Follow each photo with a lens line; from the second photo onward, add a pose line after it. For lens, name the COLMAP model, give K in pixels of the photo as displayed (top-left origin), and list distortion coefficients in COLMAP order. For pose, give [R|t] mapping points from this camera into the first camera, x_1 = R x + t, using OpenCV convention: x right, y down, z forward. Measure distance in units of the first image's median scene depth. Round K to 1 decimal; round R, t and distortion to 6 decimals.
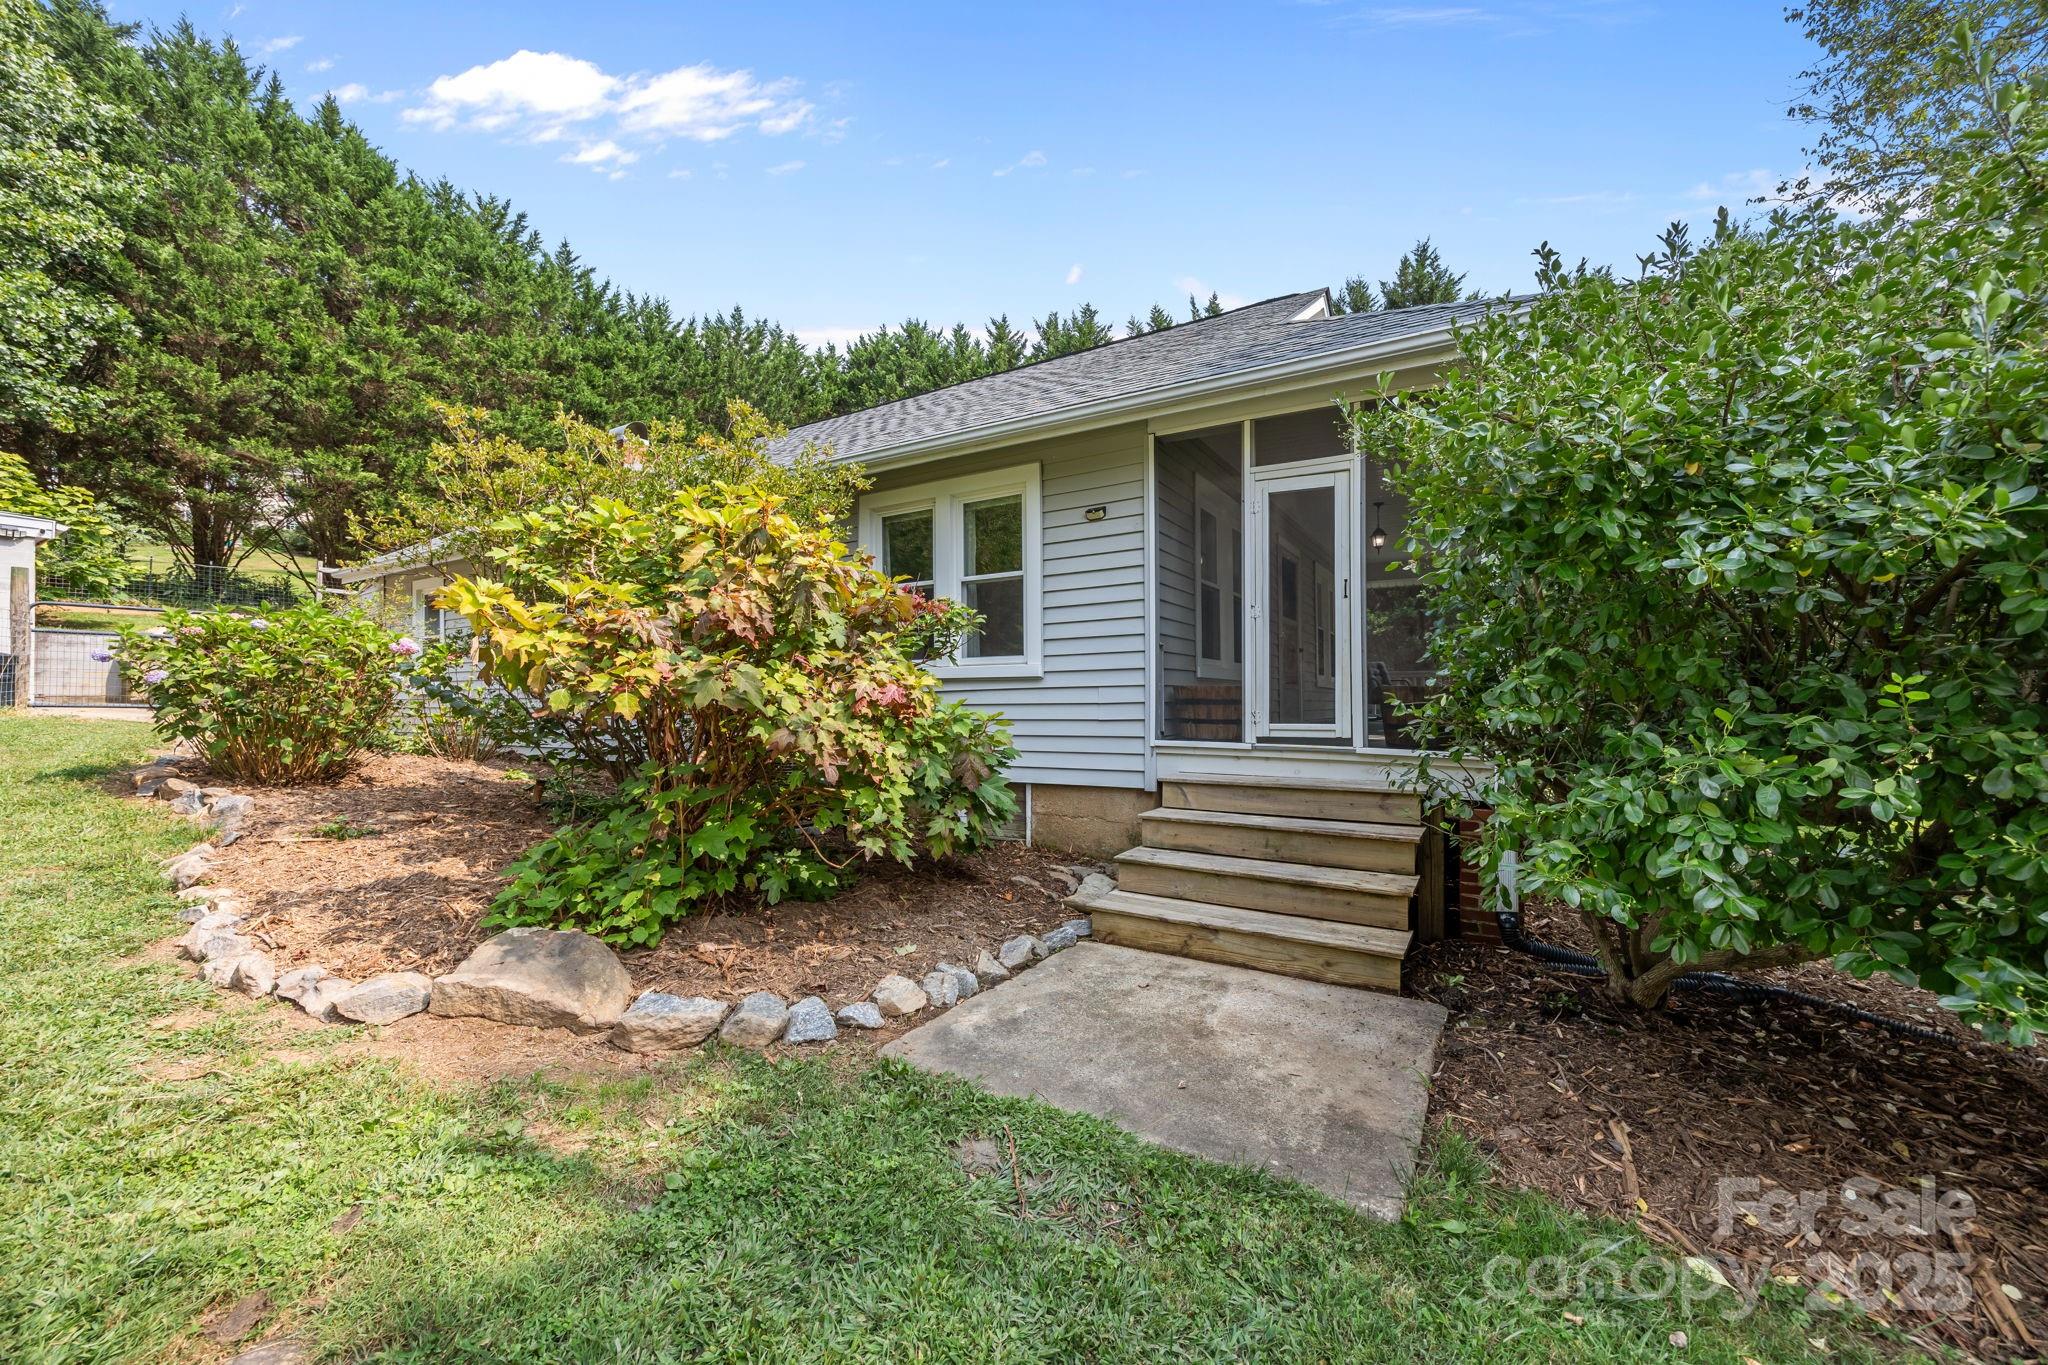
lens RADIAL K [[787.0, 0, 1025.5], [0, 787.0, 705.9], [0, 0, 1]] dist [0.002465, 0.000200]
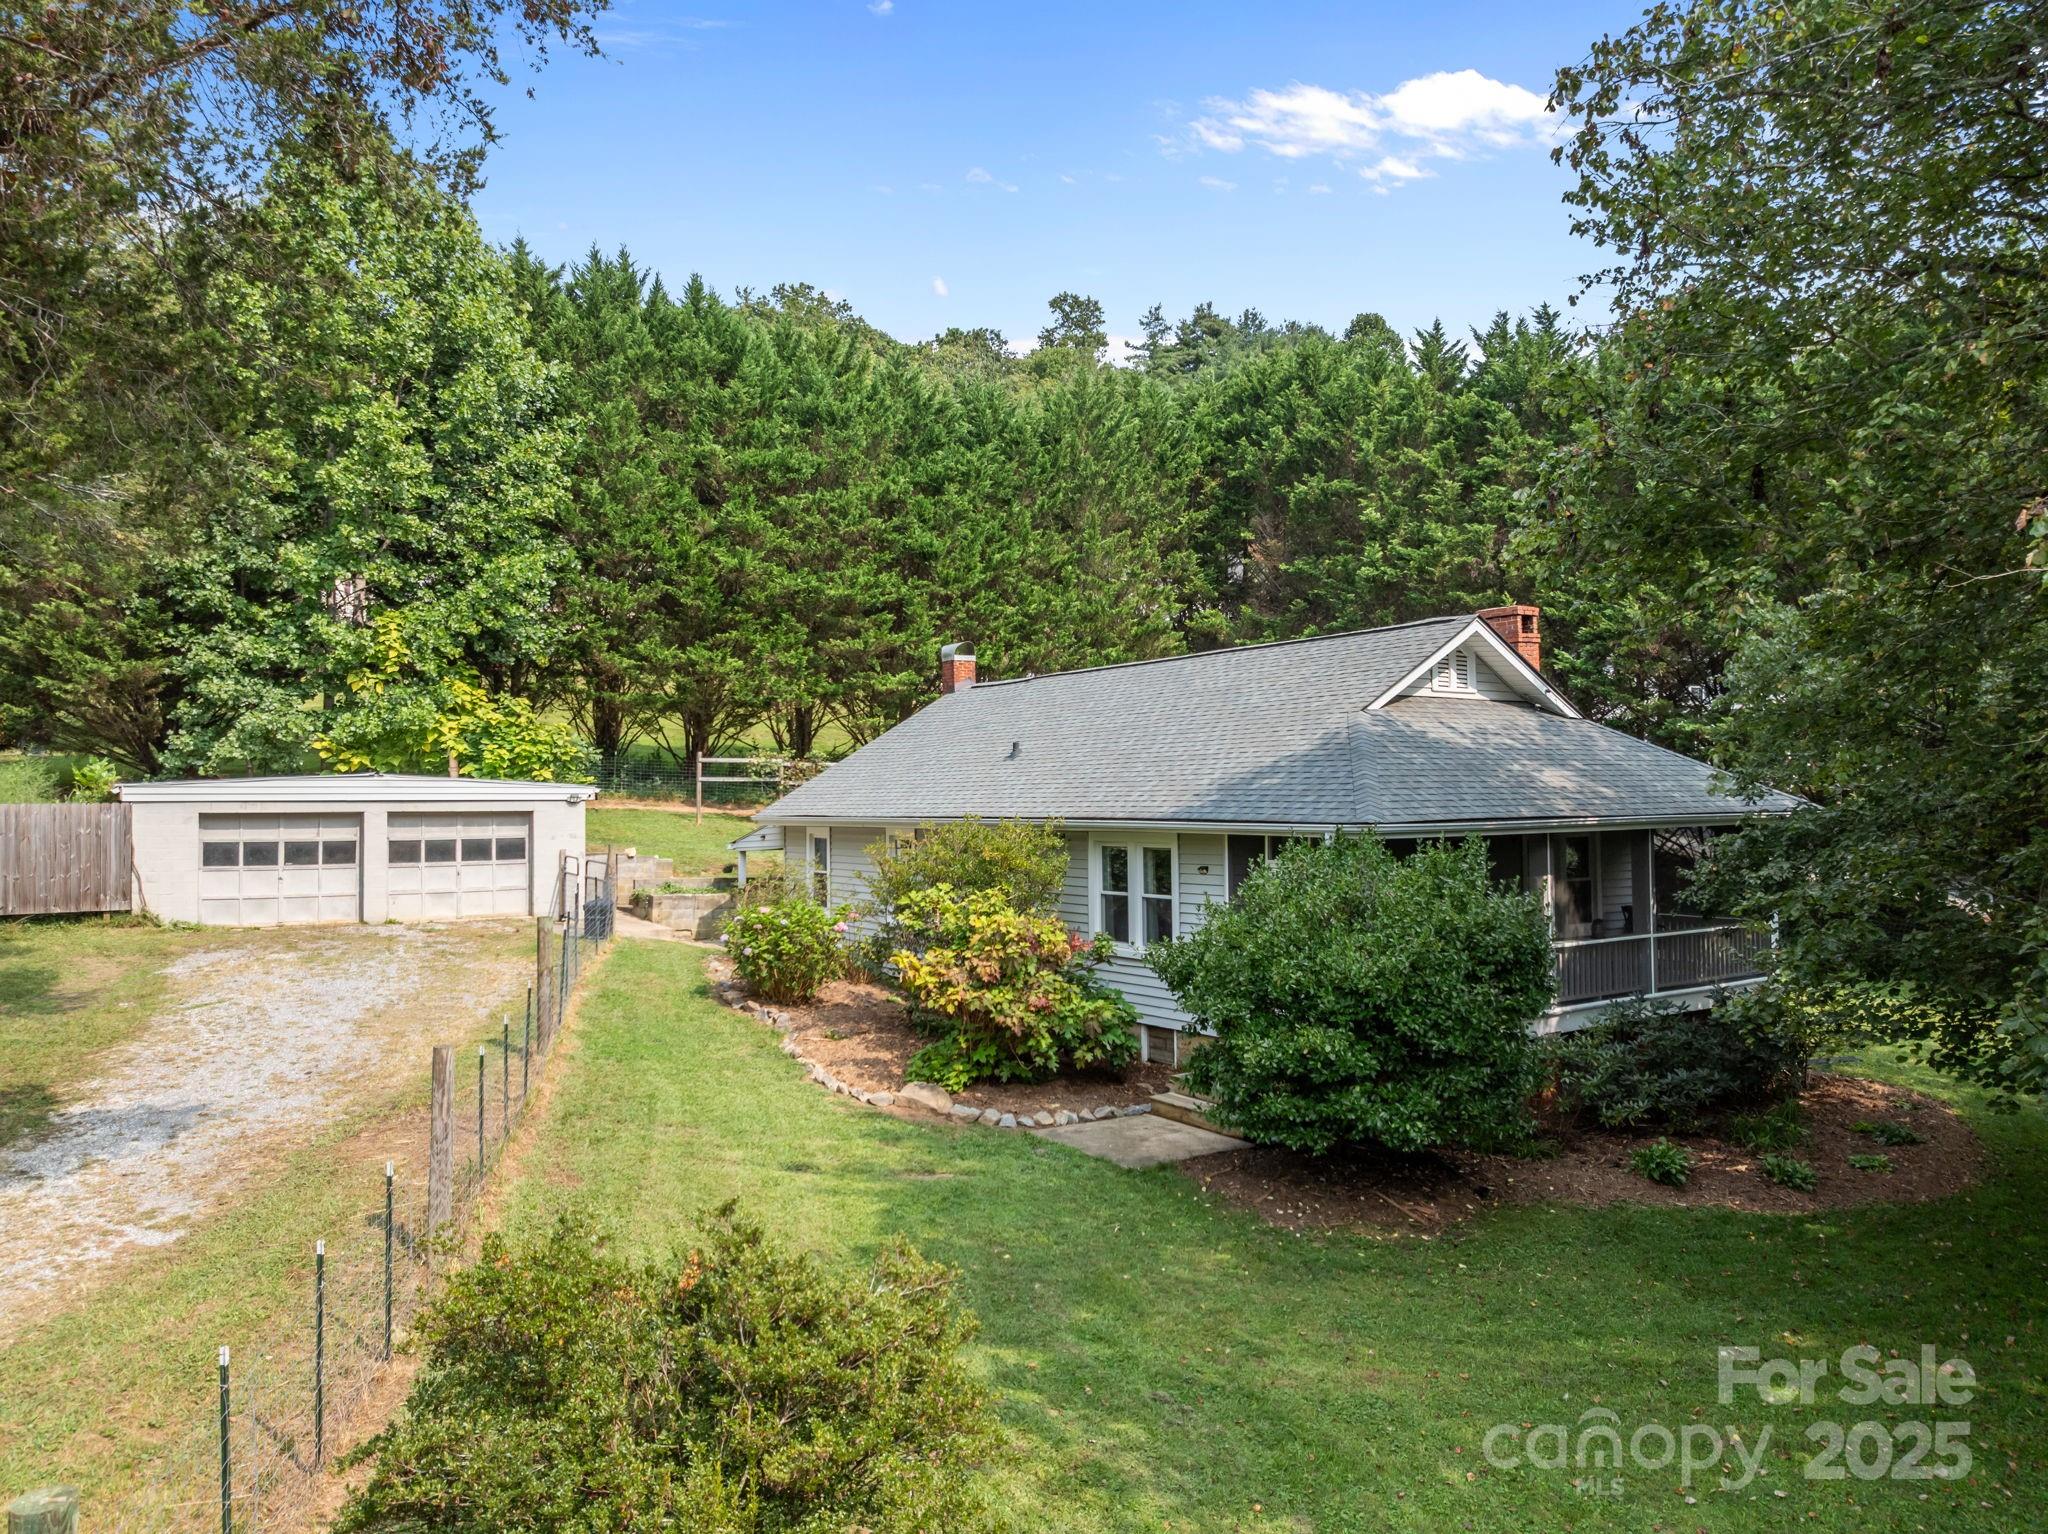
lens RADIAL K [[1465.1, 0, 999.0], [0, 1465.1, 762.1], [0, 0, 1]] dist [-0.027283, 0.001295]
pose [[0.902650, -0.015097, -0.430111, 1.427398], [0.004686, 0.999670, -0.025254, -0.547664], [0.430351, 0.020780, 0.902423, -2.735333]]
